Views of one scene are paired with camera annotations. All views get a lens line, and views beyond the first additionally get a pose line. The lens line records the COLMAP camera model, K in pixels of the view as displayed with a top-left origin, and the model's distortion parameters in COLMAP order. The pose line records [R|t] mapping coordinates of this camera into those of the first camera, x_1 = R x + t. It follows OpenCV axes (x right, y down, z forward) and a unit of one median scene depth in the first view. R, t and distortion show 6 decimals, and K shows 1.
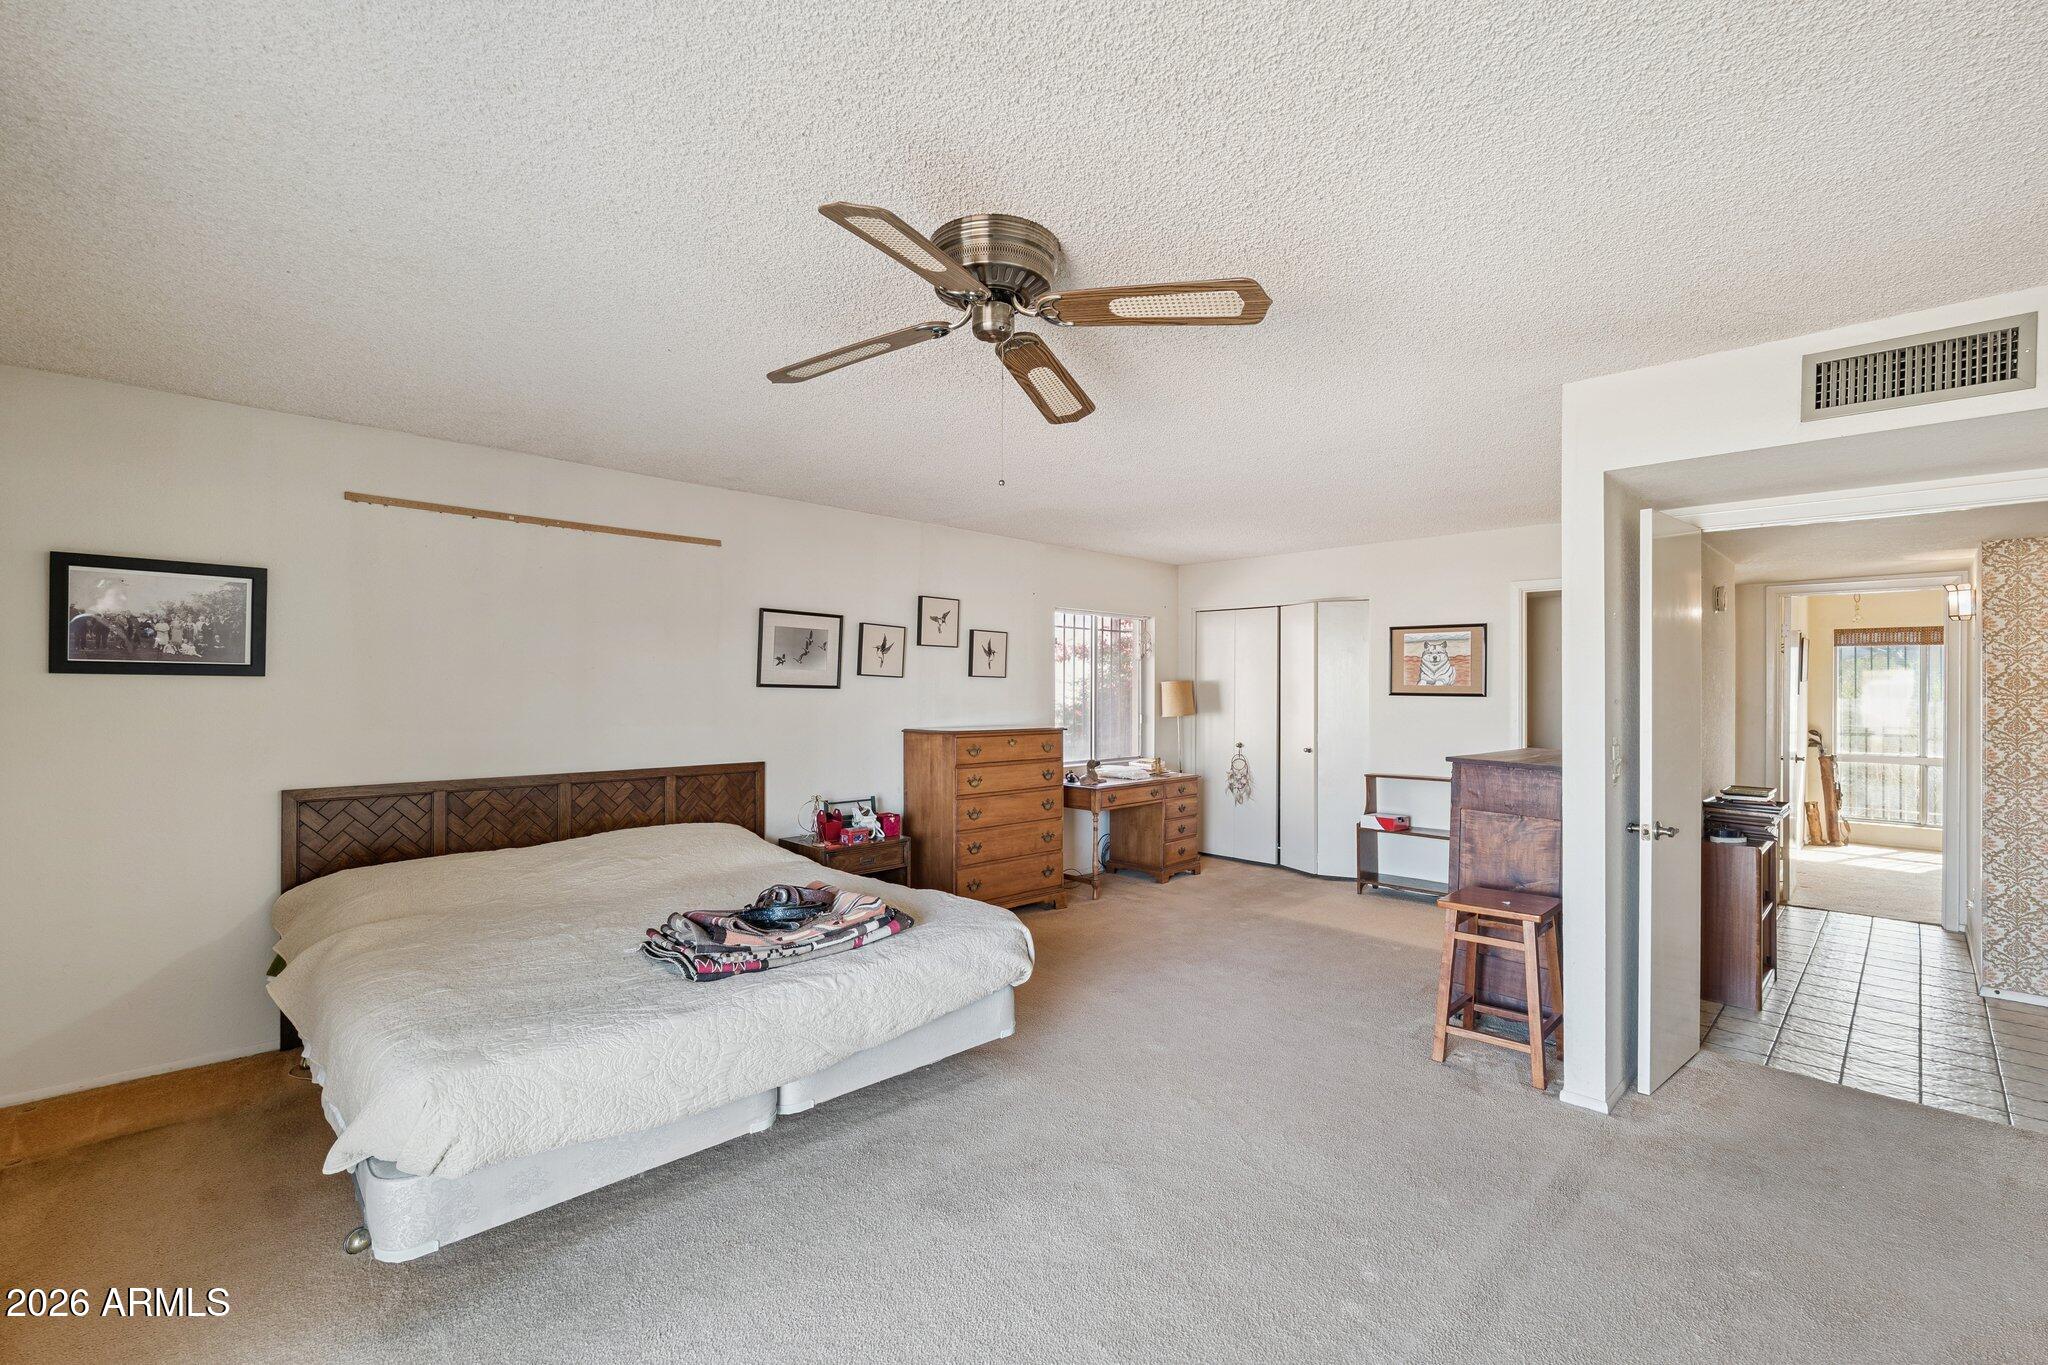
lens RADIAL K [[886.5, 0, 1006.3], [0, 886.5, 675.9], [0, 0, 1]] dist [-0.001061, -0.000102]
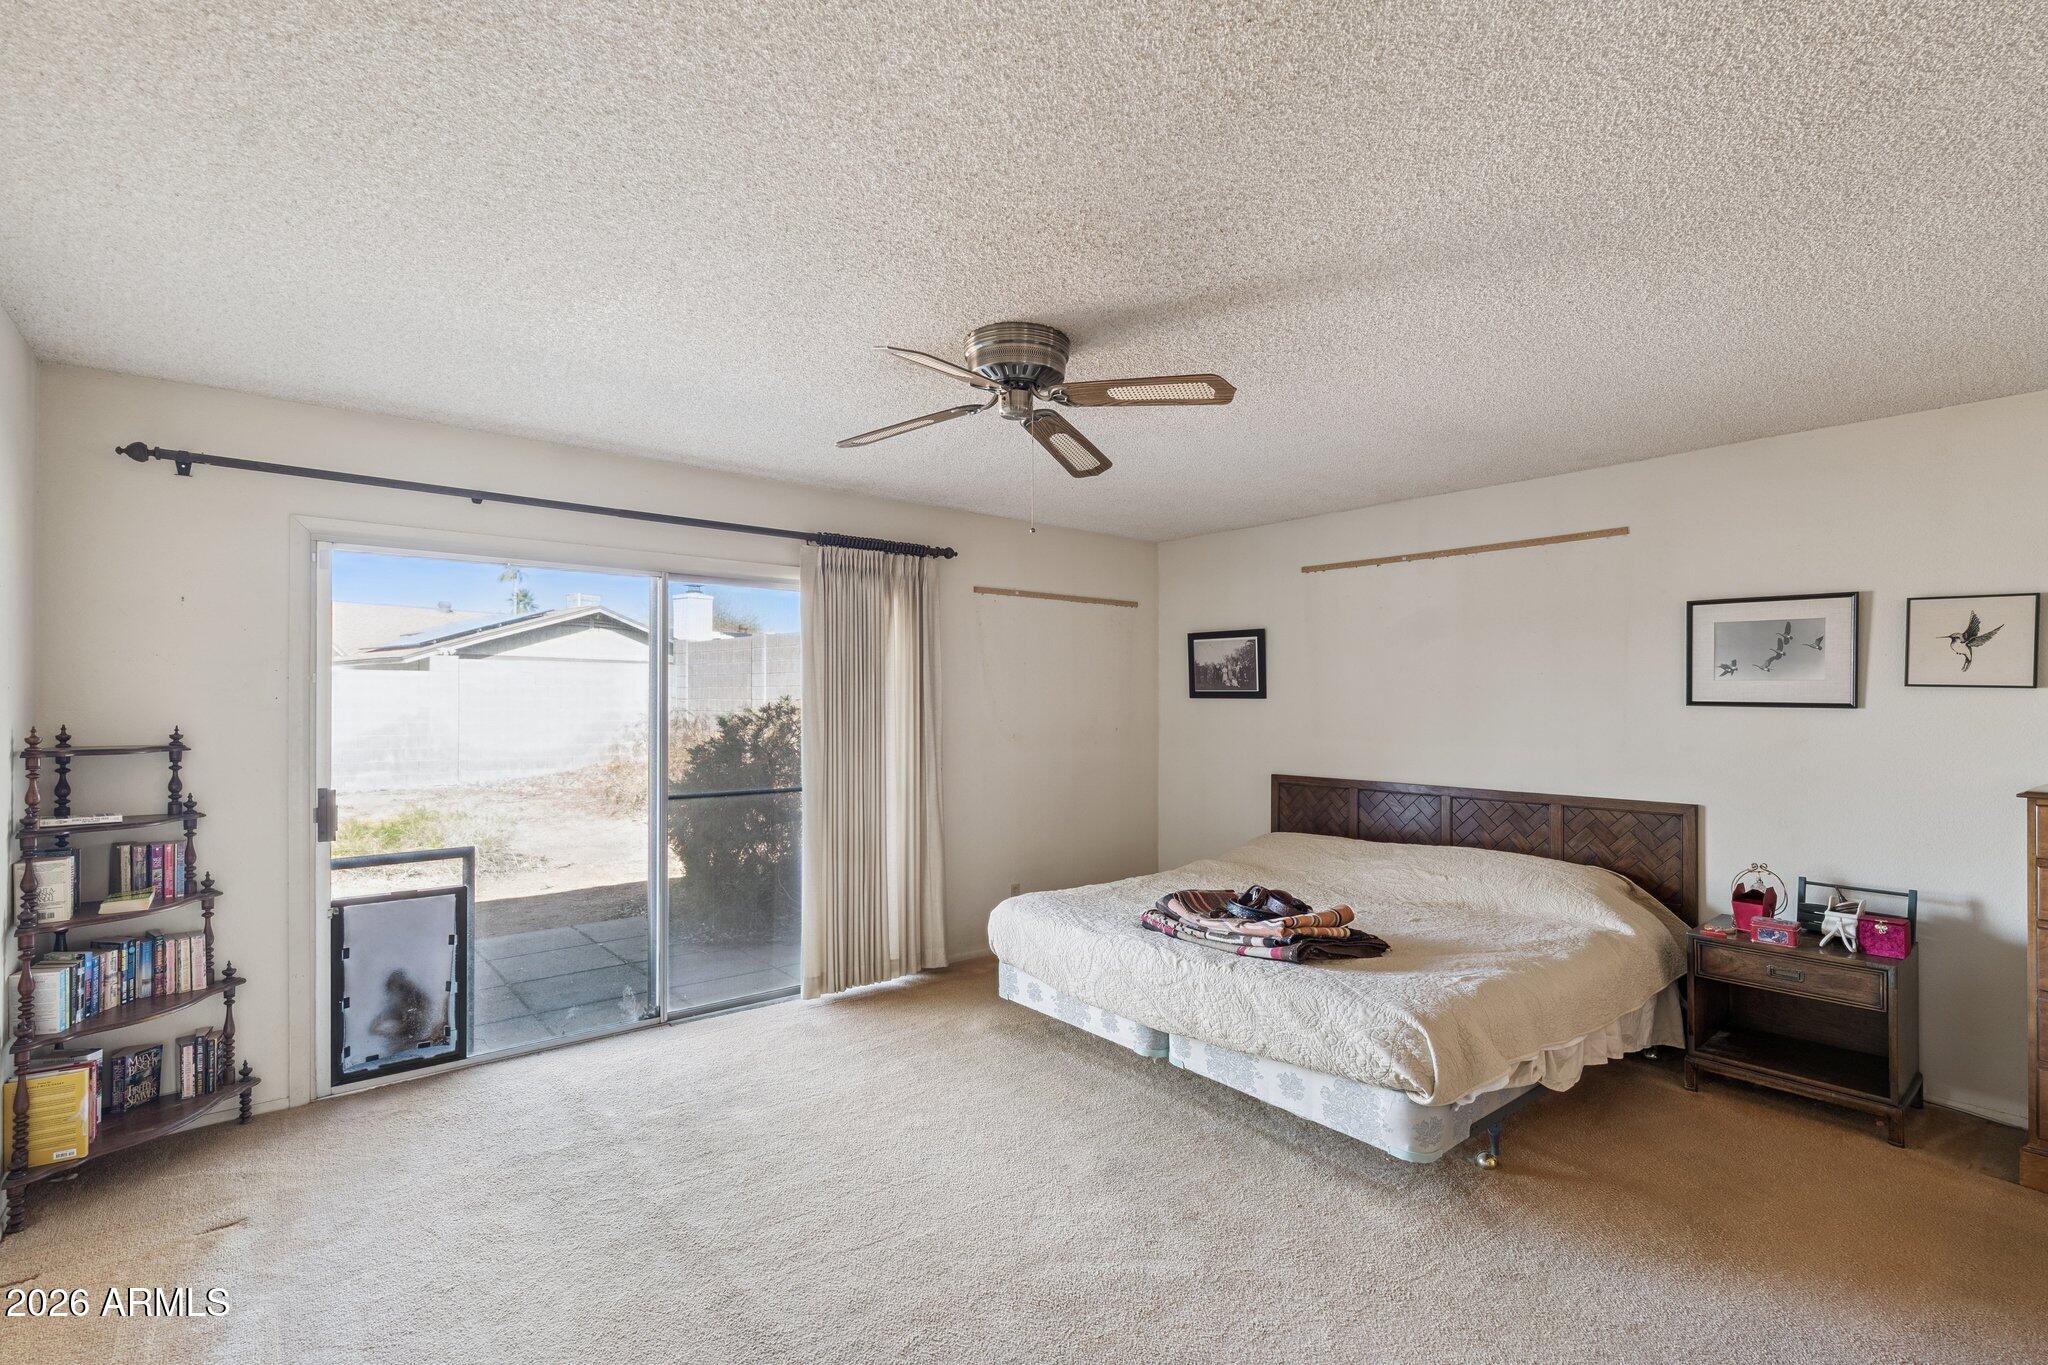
lens RADIAL K [[913.2, 0, 1017.6], [0, 913.2, 695.7], [0, 0, 1]] dist [0.002858, 0.000489]
pose [[-0.081927, -0.011065, -0.996577, 0.710556], [0.011611, 0.999860, -0.012056, 0.009069], [0.996571, -0.012559, -0.081787, 0.636464]]
